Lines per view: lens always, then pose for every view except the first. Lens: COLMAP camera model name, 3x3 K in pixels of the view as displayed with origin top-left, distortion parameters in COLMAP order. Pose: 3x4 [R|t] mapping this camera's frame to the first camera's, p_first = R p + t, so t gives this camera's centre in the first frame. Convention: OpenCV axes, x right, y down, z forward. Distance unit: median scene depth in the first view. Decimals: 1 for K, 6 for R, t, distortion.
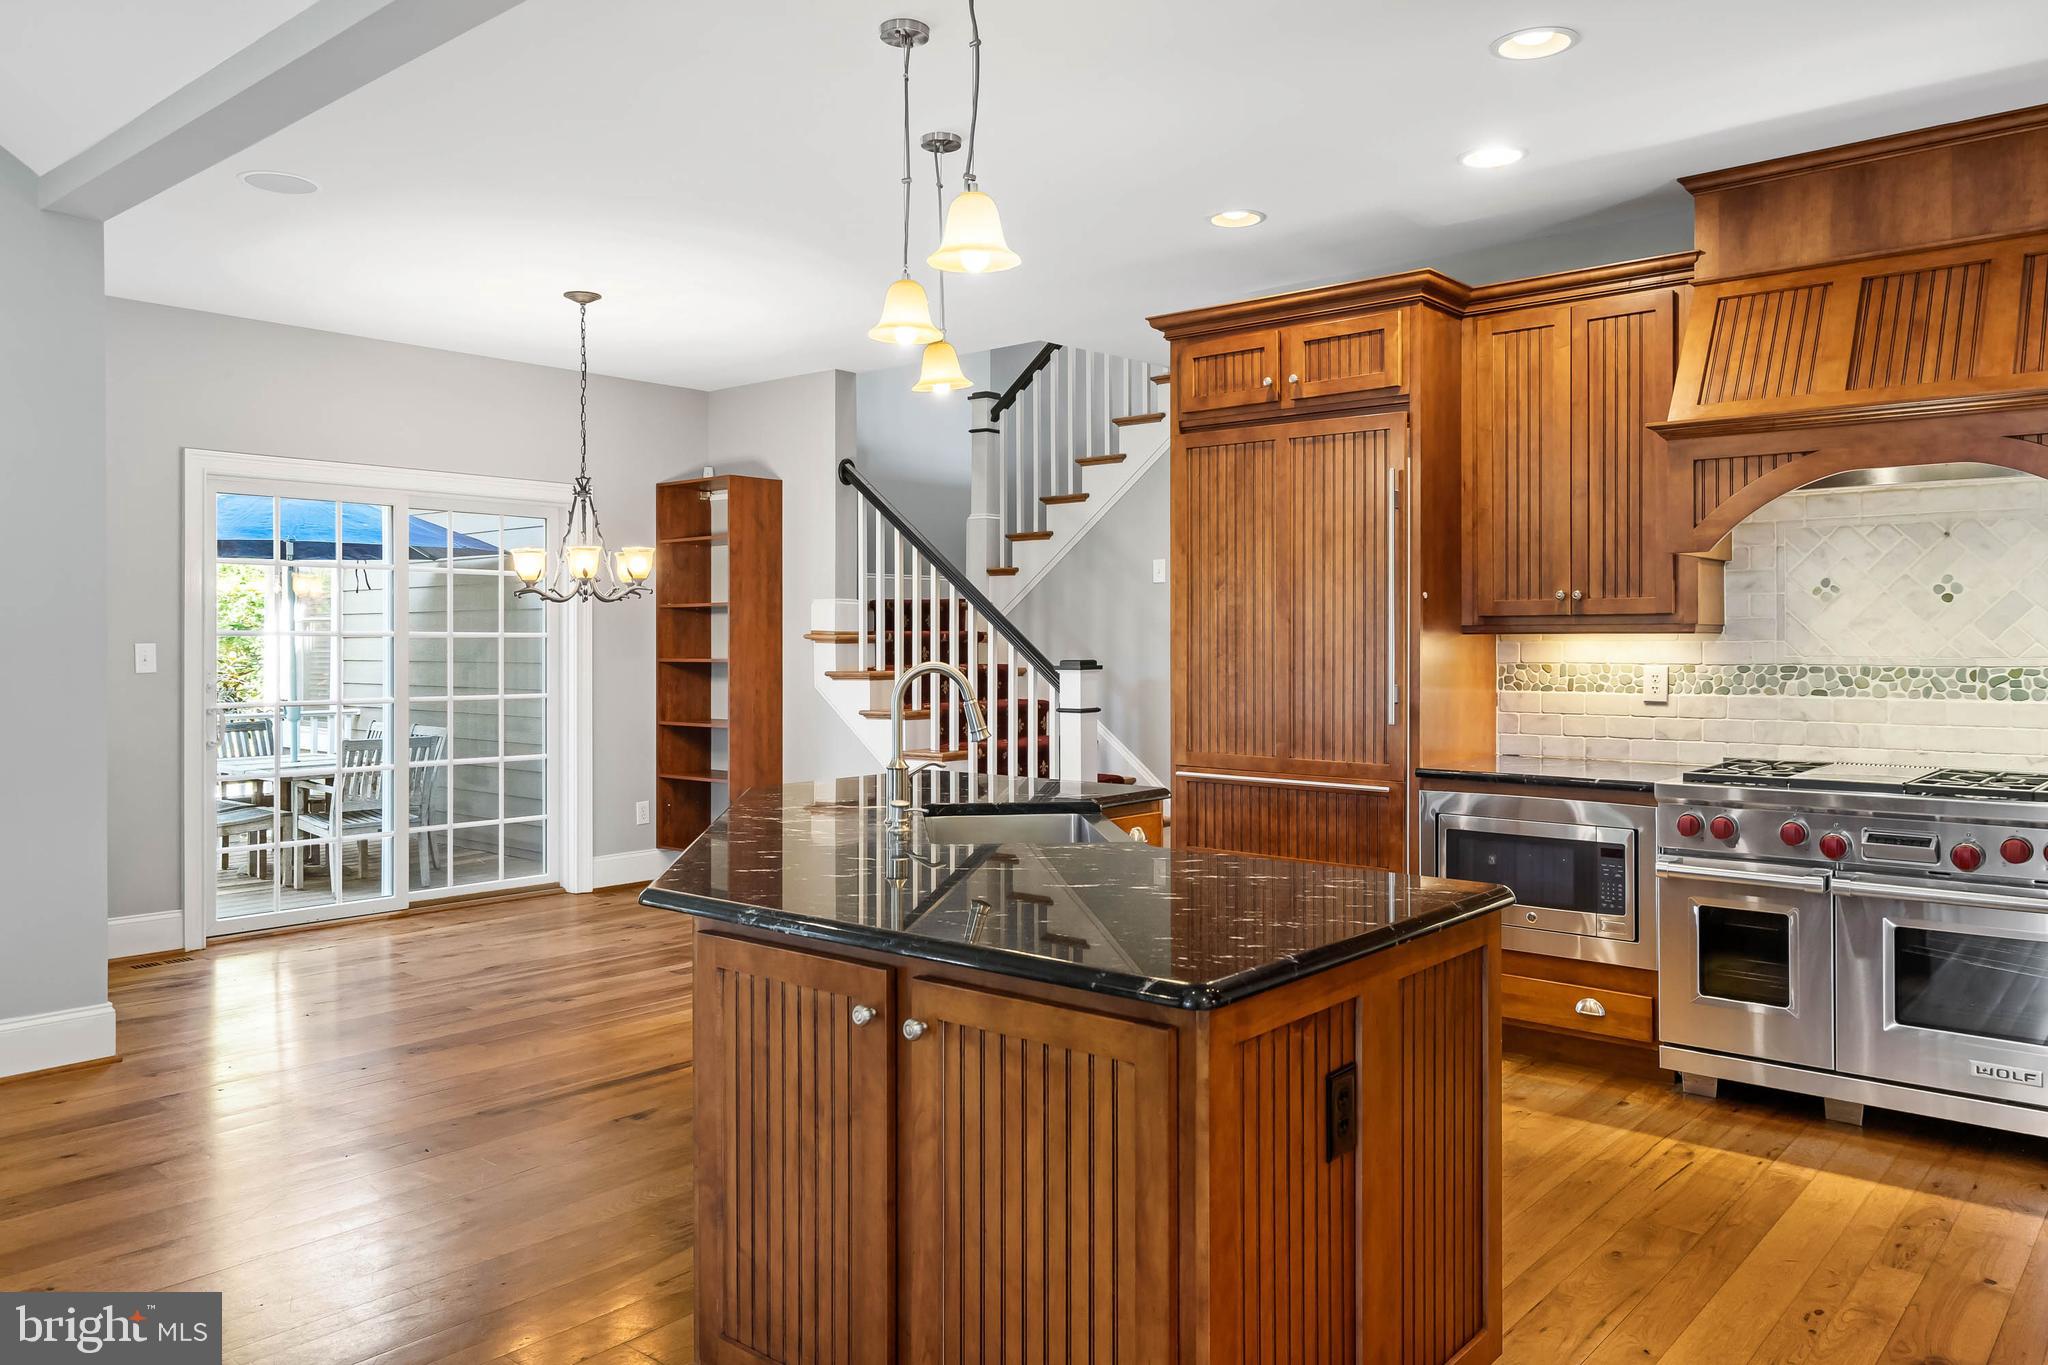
lens RADIAL K [[1458.5, 0, 1023.9], [0, 1458.5, 643.2], [0, 0, 1]] dist [-0.002514, -0.000315]
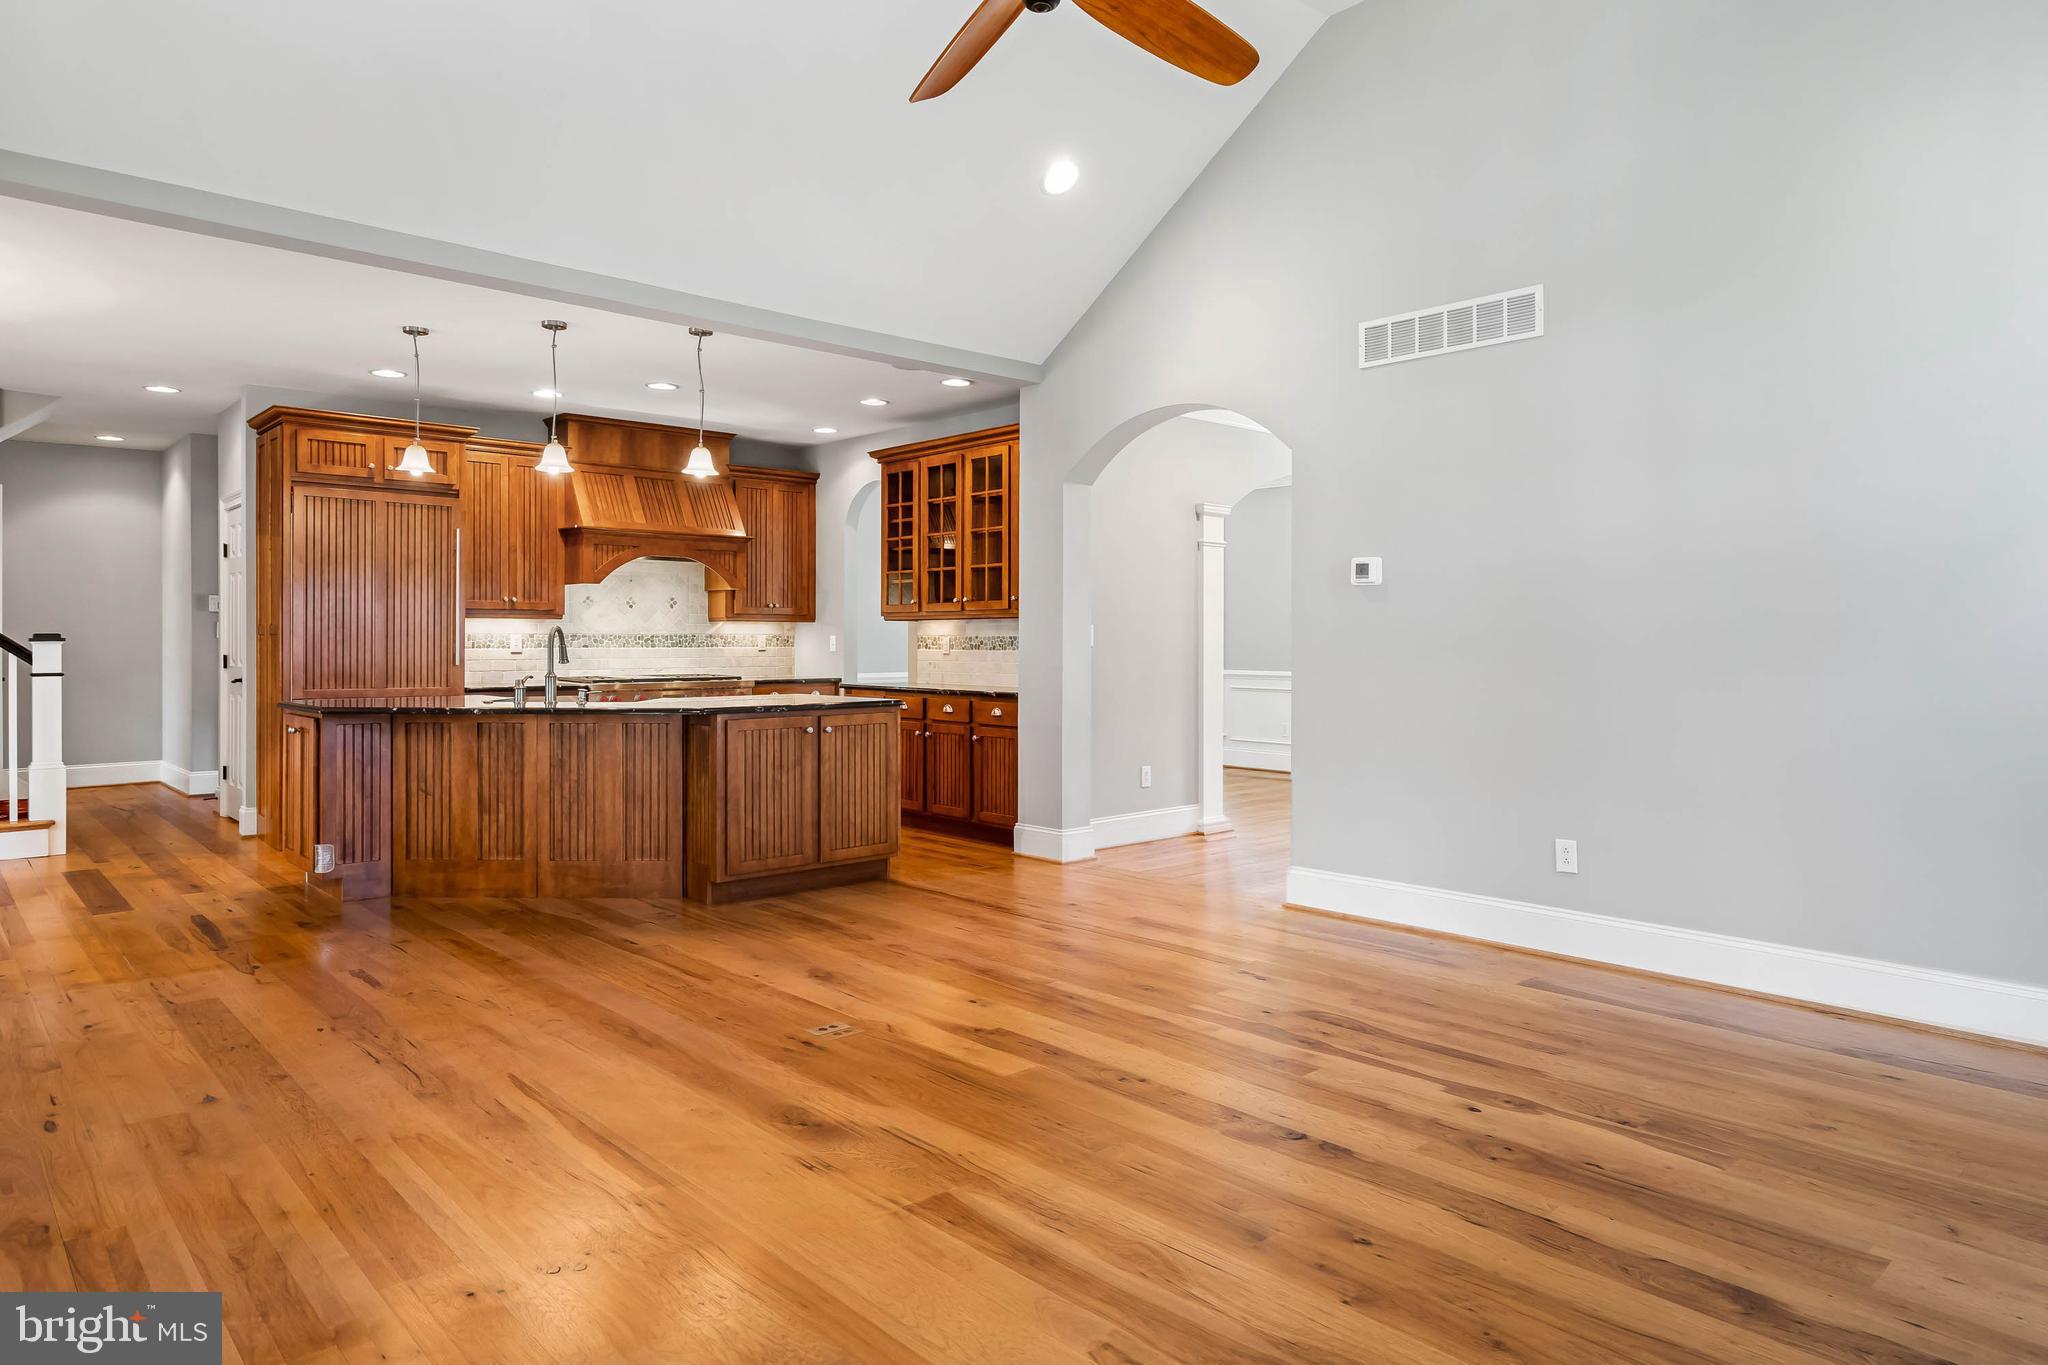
lens RADIAL K [[1226.0, 0, 1023.7], [0, 1226.0, 640.7], [0, 0, 1]] dist [-0.000172, -0.000045]
pose [[0.114362, 0.000510, 0.993439, -1.379904], [0.000737, 1.000000, -0.000598, 0.029090], [-0.993439, 0.000801, 0.114362, 0.106425]]
